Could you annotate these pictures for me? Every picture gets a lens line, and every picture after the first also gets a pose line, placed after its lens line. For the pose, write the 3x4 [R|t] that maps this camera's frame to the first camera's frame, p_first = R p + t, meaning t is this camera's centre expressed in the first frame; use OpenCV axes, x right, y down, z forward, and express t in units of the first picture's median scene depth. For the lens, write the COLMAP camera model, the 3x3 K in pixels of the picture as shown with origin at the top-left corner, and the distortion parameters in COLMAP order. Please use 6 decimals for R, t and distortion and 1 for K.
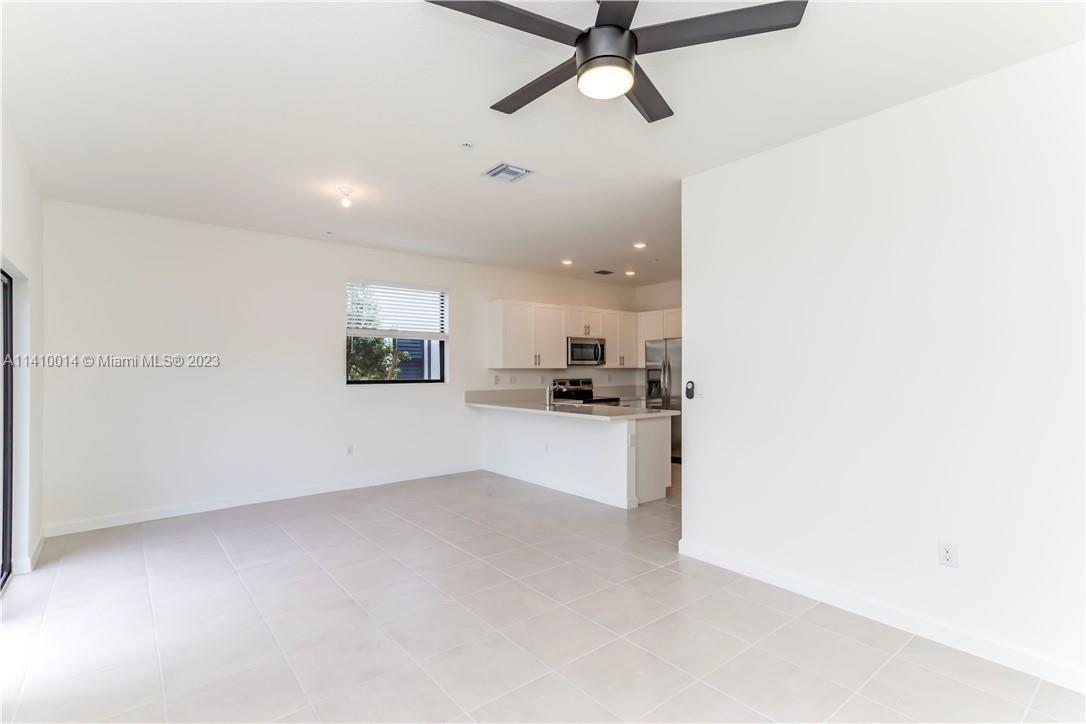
lens RADIAL K [[510.0, 0, 544.7], [0, 510.0, 358.3], [0, 0, 1]] dist [0.001218, 0.000062]
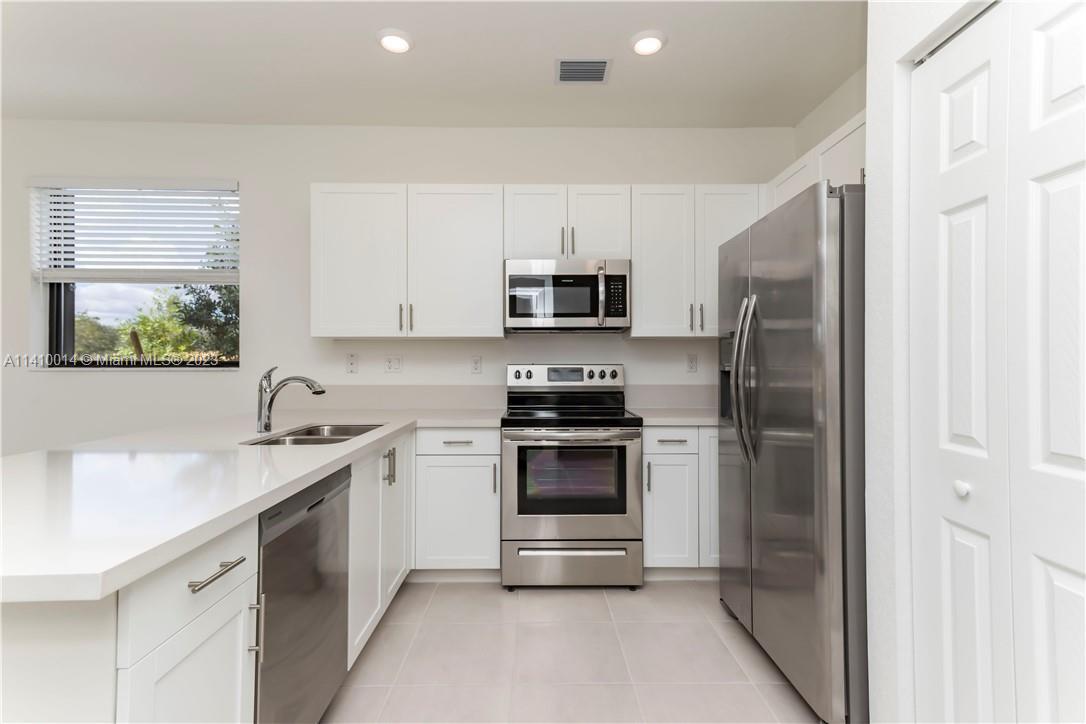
lens RADIAL K [[510.0, 0, 544.7], [0, 510.0, 358.3], [0, 0, 1]] dist [0.001218, 0.000062]
pose [[0.774310, -0.006698, -0.632771, 0.345981], [0.010156, 0.999947, 0.001844, 0.038176], [0.632725, -0.007854, 0.774337, 0.740912]]
